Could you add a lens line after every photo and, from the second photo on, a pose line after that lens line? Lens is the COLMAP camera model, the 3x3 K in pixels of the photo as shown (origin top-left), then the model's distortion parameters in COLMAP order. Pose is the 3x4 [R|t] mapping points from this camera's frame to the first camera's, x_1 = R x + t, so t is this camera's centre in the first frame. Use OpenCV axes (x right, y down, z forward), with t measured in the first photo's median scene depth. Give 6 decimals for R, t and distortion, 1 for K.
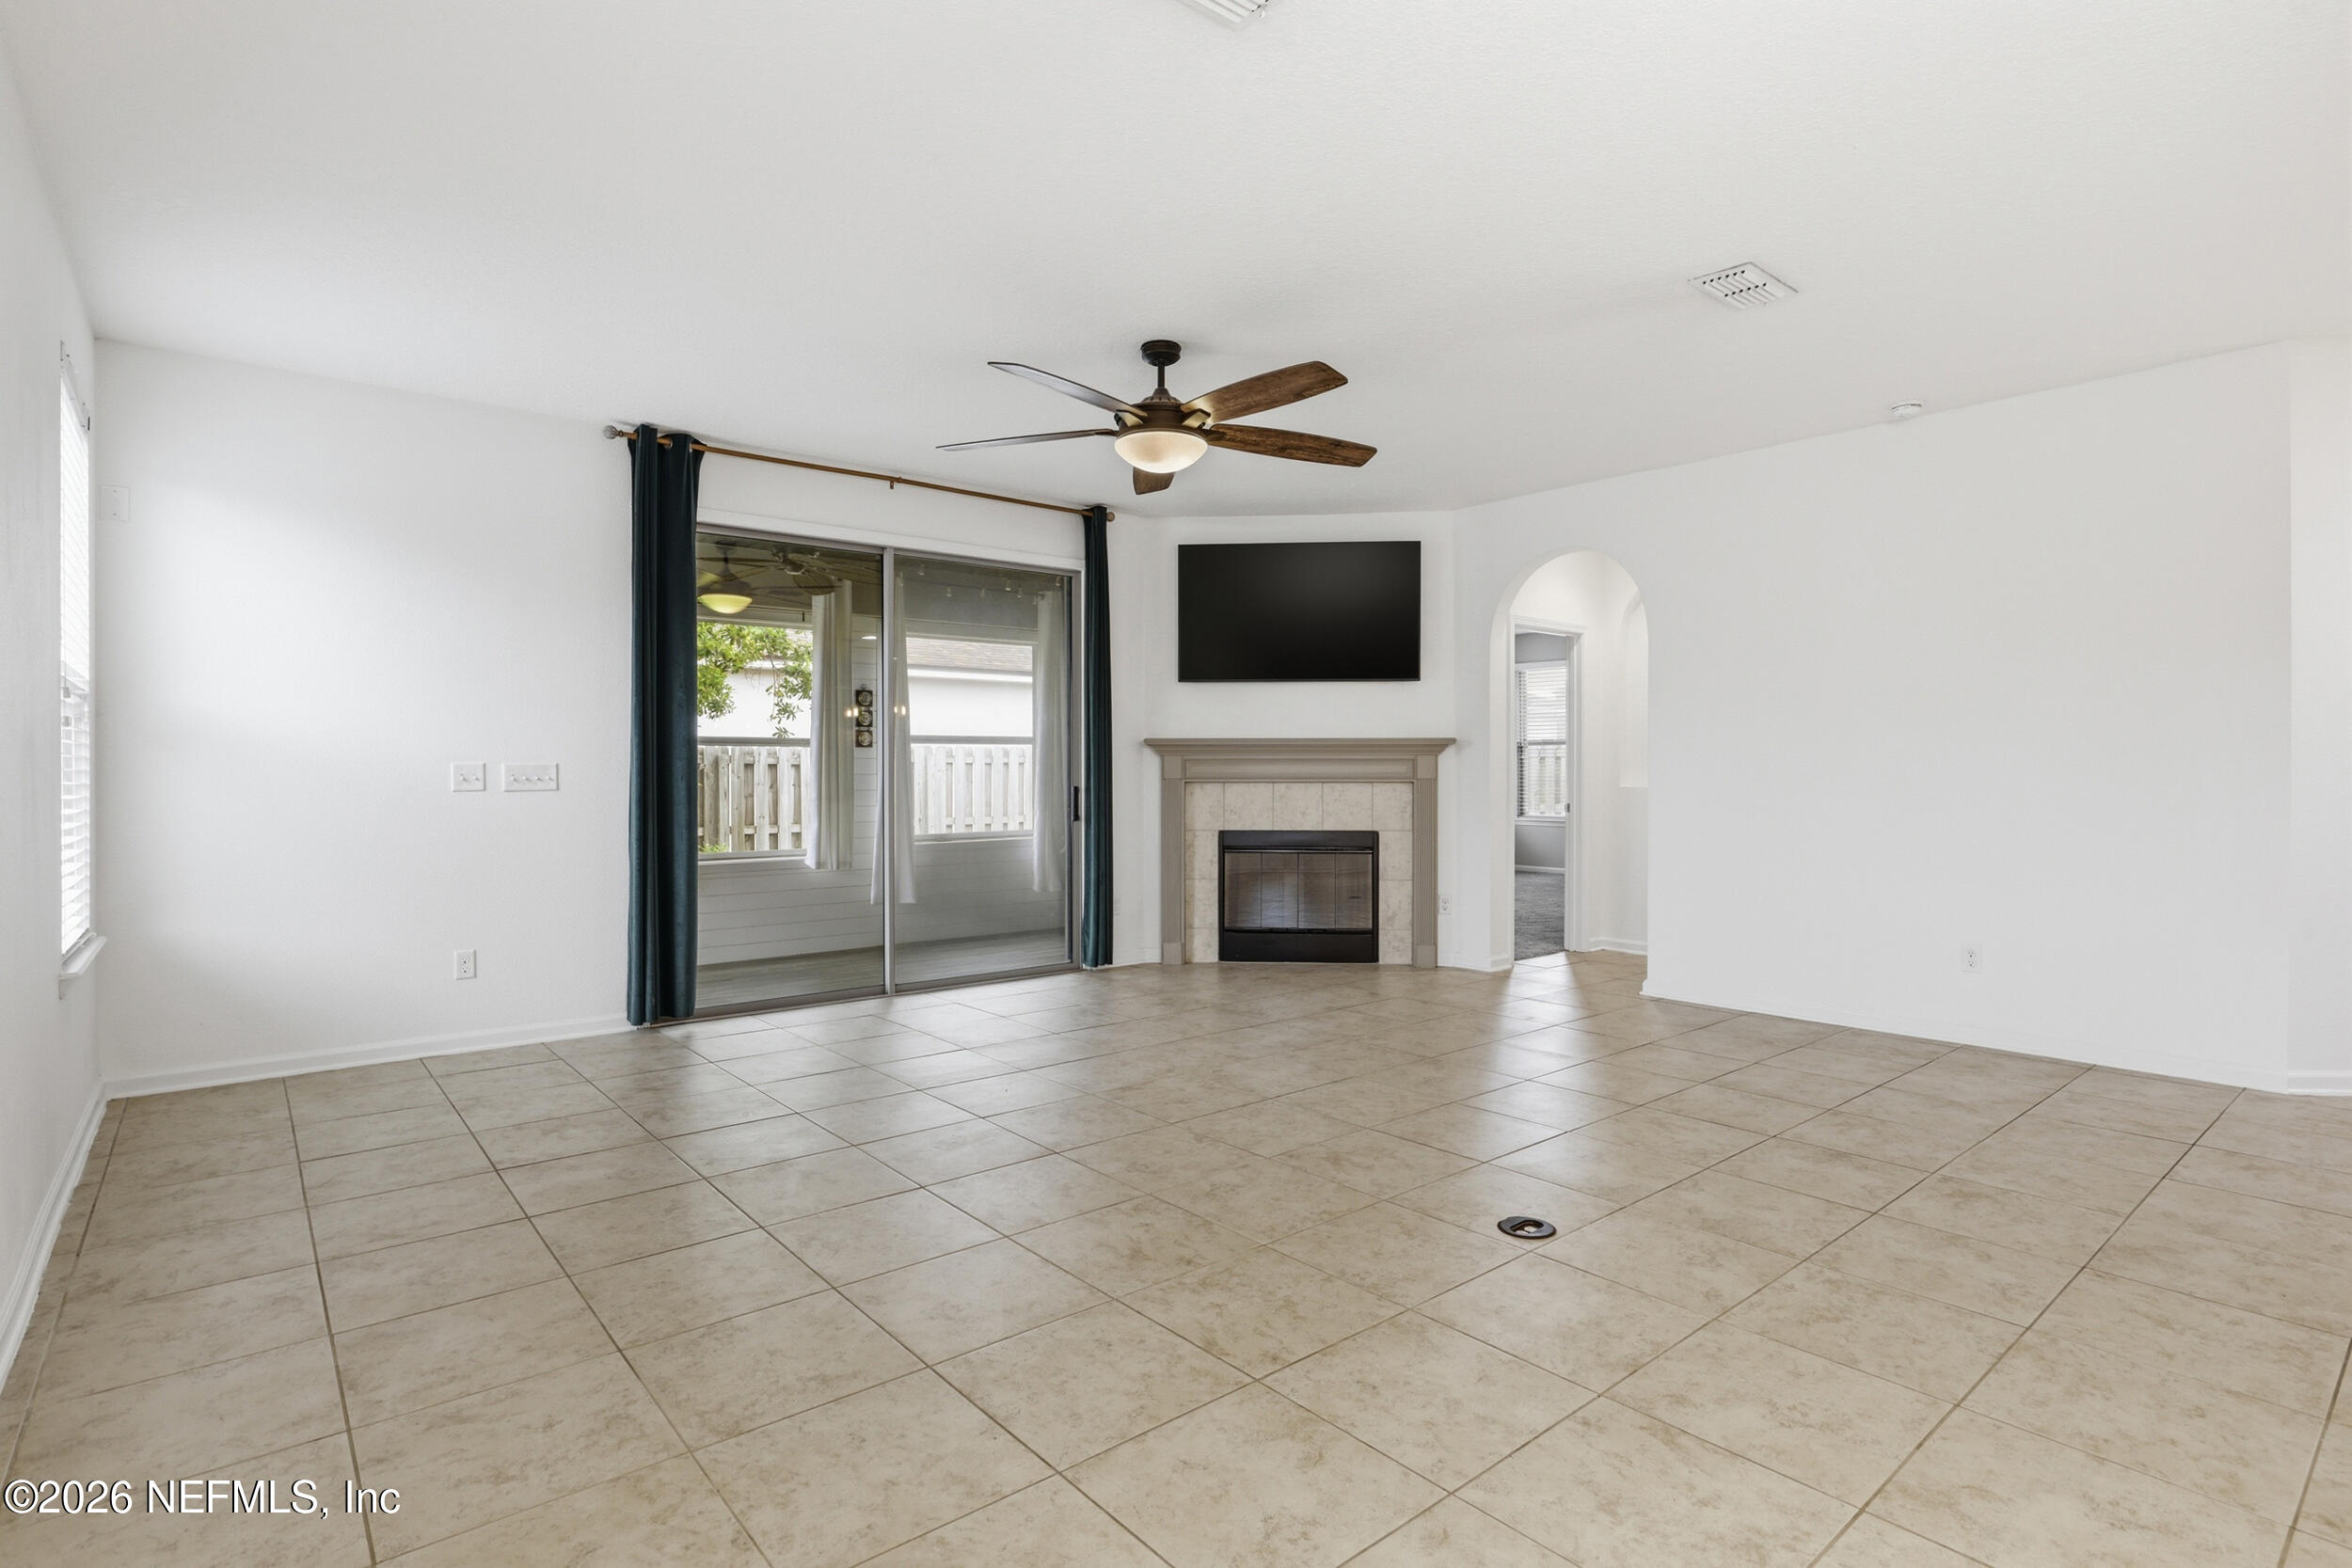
lens RADIAL K [[1164.9, 0, 1187.0], [0, 1164.9, 768.7], [0, 0, 1]] dist [-0.024279, -0.000446]
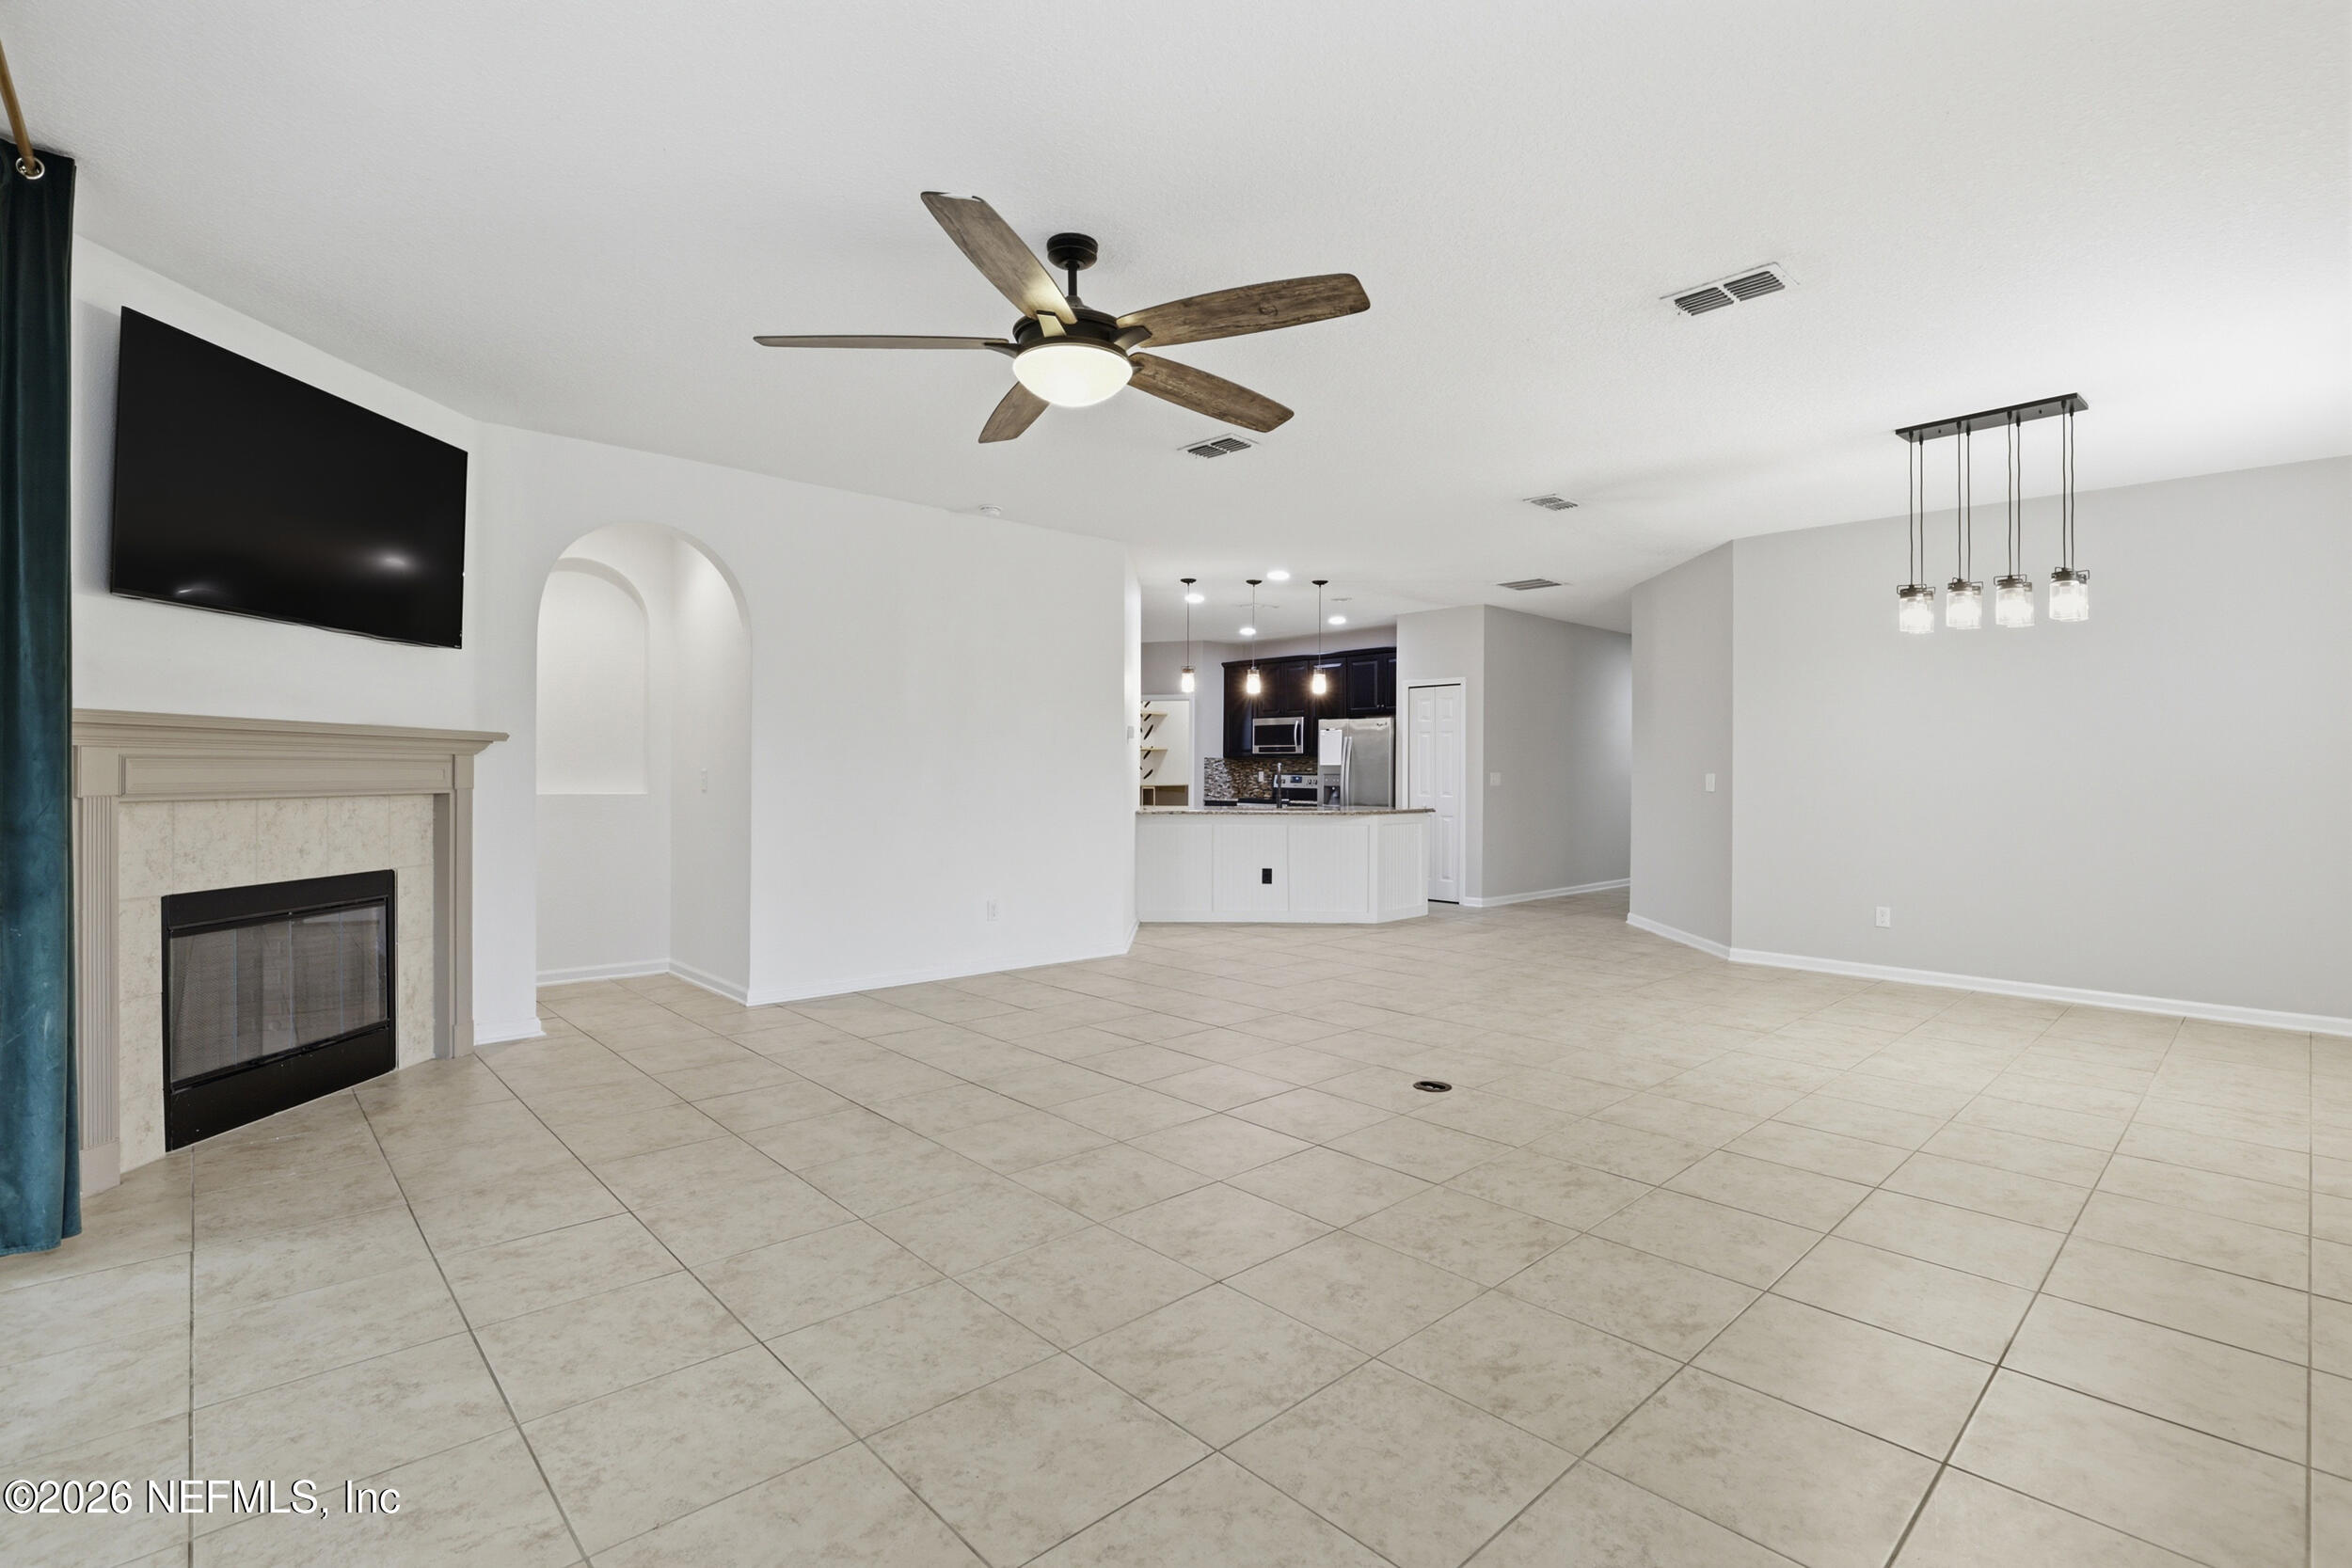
lens RADIAL K [[1083.6, 0, 1181.0], [0, 1083.6, 775.3], [0, 0, 1]] dist [-0.033575, 0.005570]
pose [[-0.053640, -0.000710, 0.998560, -0.459934], [-0.008546, 0.999963, 0.000251, -0.003794], [-0.998524, -0.008520, -0.053644, 0.589374]]
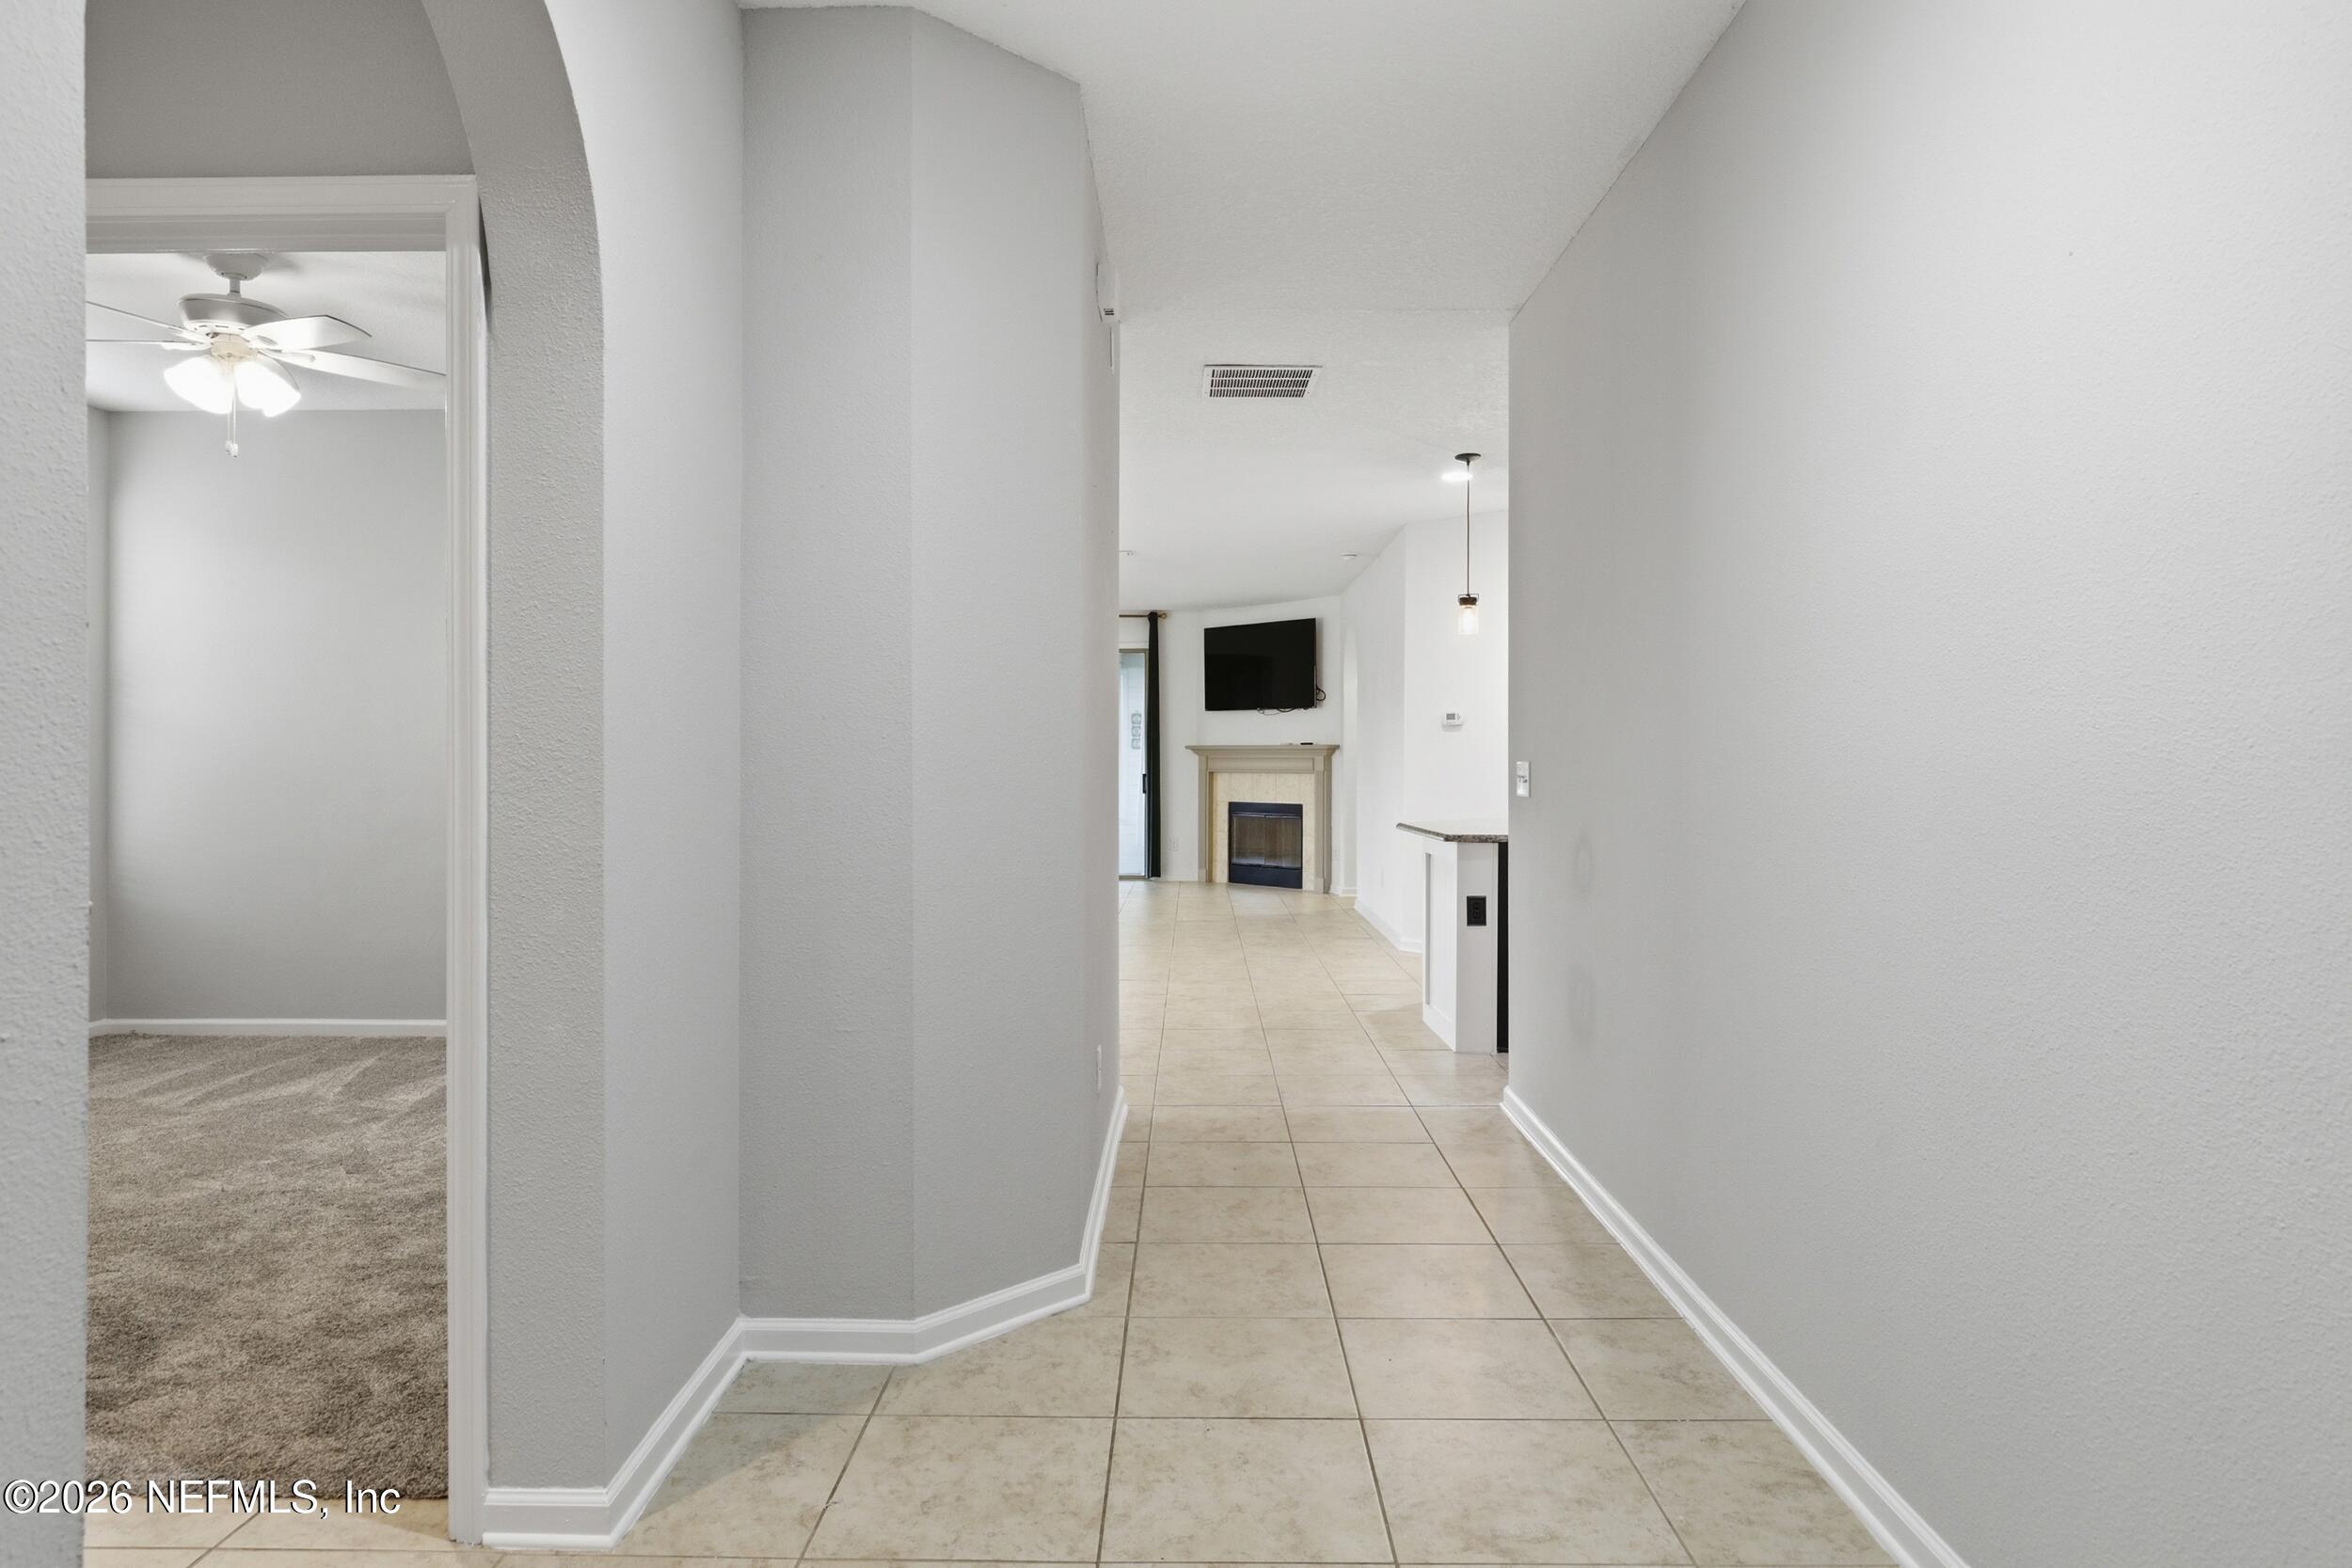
lens RADIAL K [[1112.0, 0, 1182.0], [0, 1112.0, 781.9], [0, 0, 1]] dist [-0.041873, -0.000099]
pose [[0.768993, 0.020232, -0.638937, 0.989498], [-0.006091, 0.999686, 0.024326, -0.012338], [0.639228, -0.014815, 0.768874, -0.247912]]
